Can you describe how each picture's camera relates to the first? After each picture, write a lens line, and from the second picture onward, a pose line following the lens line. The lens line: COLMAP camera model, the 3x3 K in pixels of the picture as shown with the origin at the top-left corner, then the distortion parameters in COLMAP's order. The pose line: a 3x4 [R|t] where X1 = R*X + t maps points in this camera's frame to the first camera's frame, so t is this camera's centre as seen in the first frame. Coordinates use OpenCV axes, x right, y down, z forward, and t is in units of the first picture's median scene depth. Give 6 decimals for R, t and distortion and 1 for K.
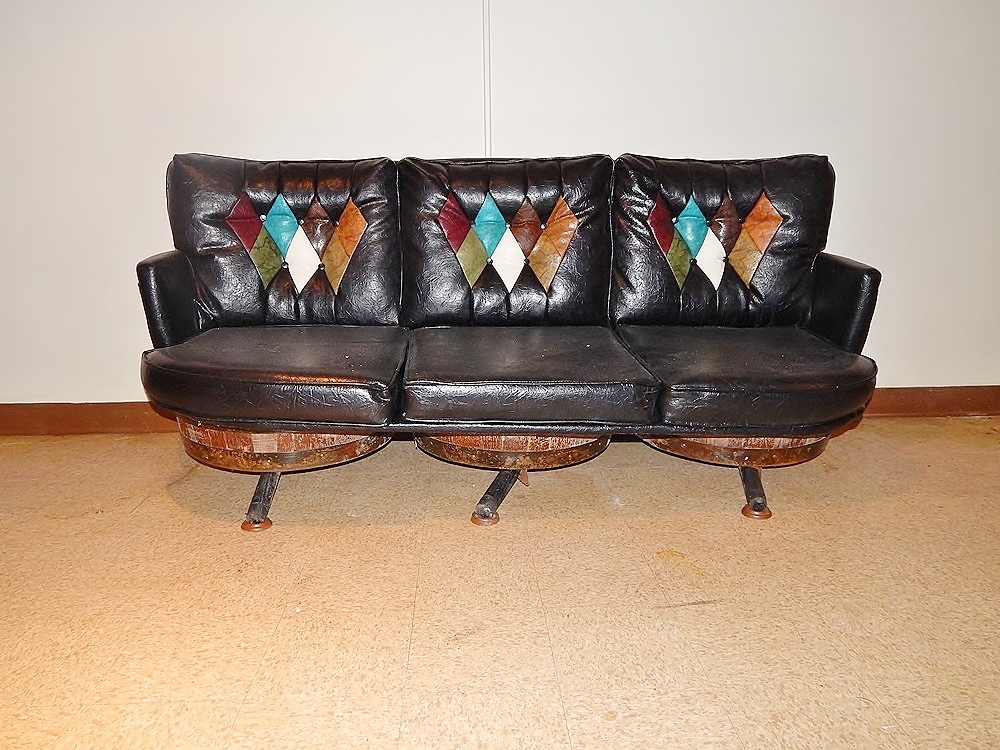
lens RADIAL K [[742.3, 0, 498.8], [0, 742.3, 372.1], [0, 0, 1]] dist [0.005266, -0.008071]
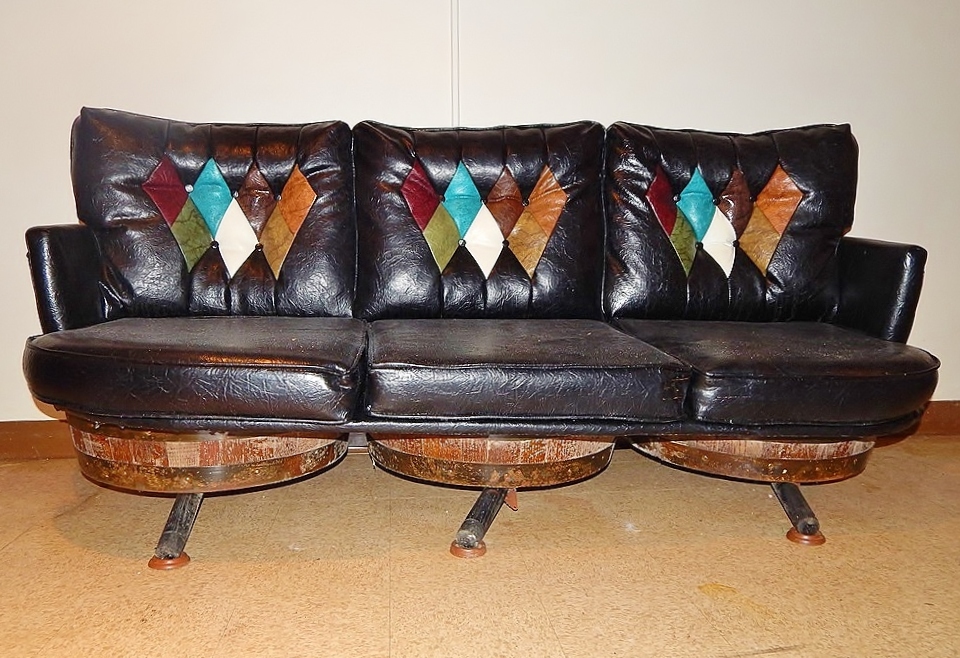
lens RADIAL K [[760.7, 0, 466.2], [0, 760.7, 352.3], [0, 0, 1]] dist [0.006024, -0.012531]
pose [[0.998756, -0.001853, 0.049825, -0.058508], [0.006931, 0.994767, -0.101938, 0.071233], [-0.049375, 0.102156, 0.993542, 0.181737]]
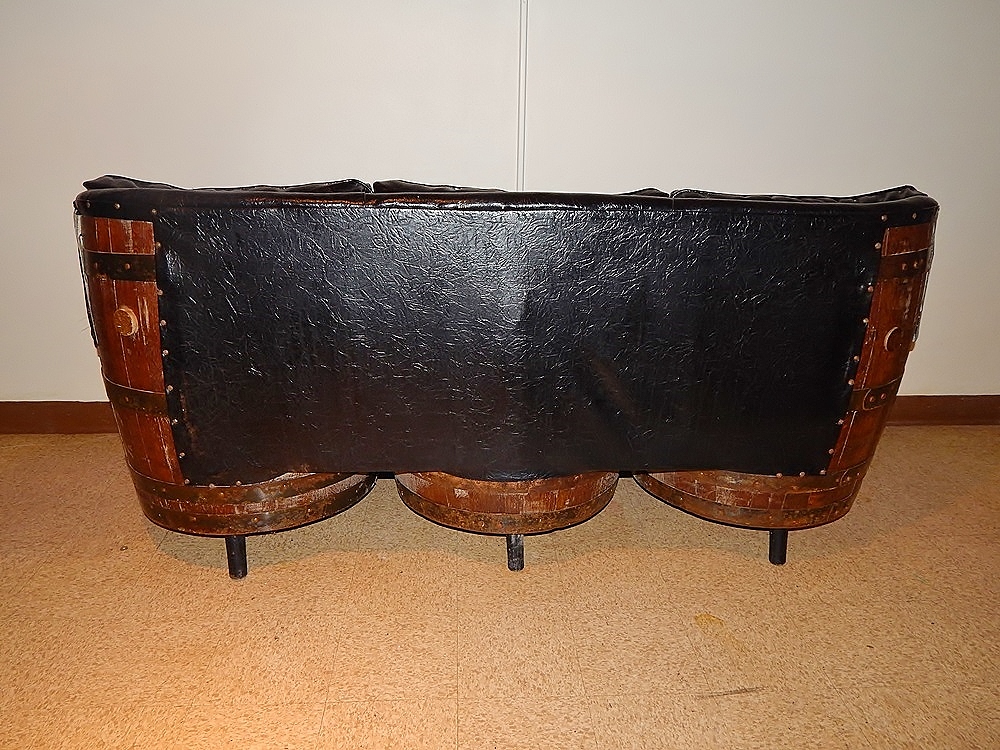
lens RADIAL K [[742.3, 0, 499.3], [0, 742.3, 375.7], [0, 0, 1]] dist [0.005266, -0.008071]
pose [[0.999695, 0.019895, 0.014662, -0.062048], [-0.021927, 0.987687, 0.154896, -0.200336], [-0.011399, -0.155170, 0.987822, 0.062619]]
